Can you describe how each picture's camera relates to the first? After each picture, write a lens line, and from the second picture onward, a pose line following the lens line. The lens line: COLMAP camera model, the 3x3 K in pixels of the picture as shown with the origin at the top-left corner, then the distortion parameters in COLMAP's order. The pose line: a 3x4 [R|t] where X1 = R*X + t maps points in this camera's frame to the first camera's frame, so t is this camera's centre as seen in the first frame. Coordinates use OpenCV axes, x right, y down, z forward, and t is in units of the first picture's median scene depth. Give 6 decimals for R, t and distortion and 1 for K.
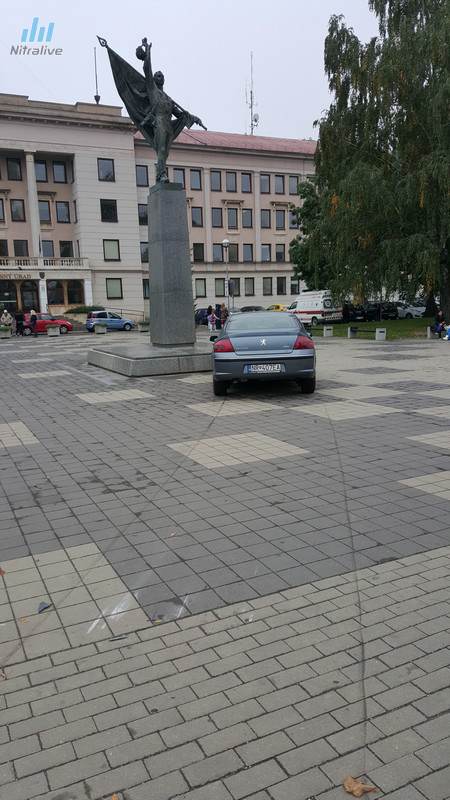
lens RADIAL K [[597.4, 0, 221.1], [0, 597.4, 401.8], [0, 0, 1]] dist [0.086738, -0.130307]
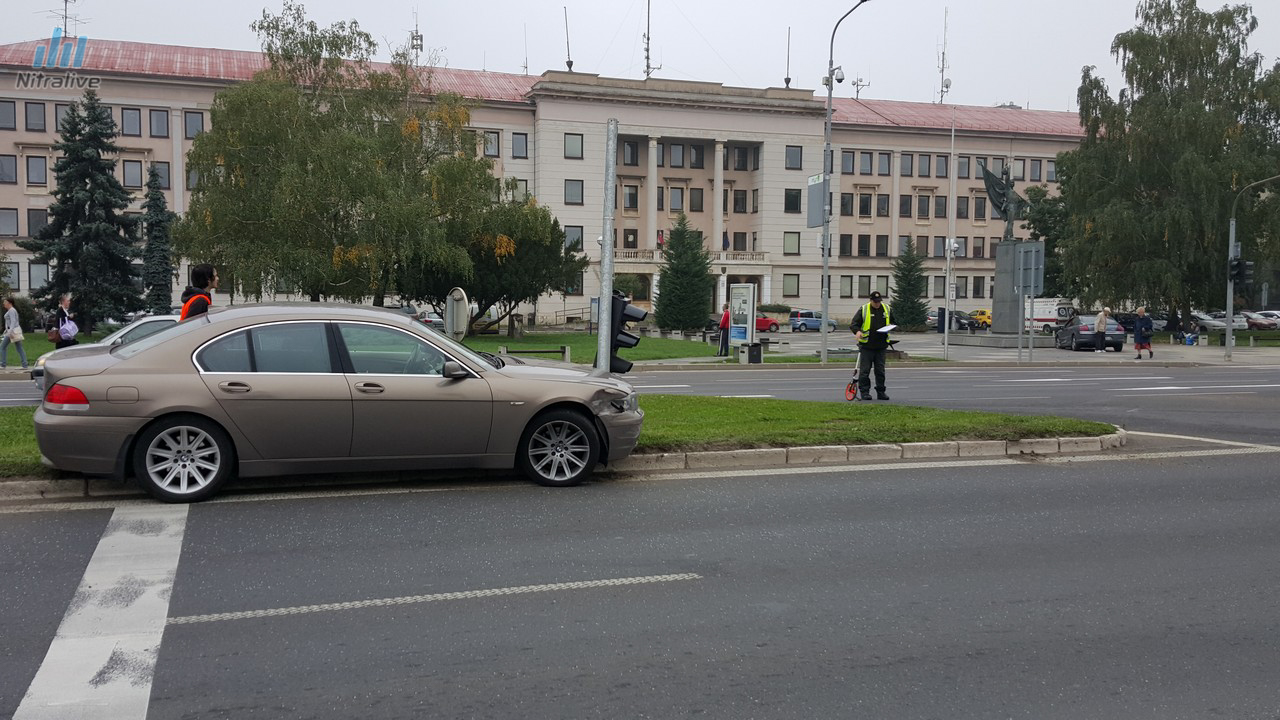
lens RADIAL K [[955.9, 0, 693.8], [0, 955.9, 359.4], [0, 0, 1]] dist [0.086738, -0.130307]
pose [[0.990944, 0.043975, -0.126873, -0.122558], [-0.056633, 0.993579, -0.097951, 0.058130], [0.121751, 0.104249, 0.987071, -0.353376]]
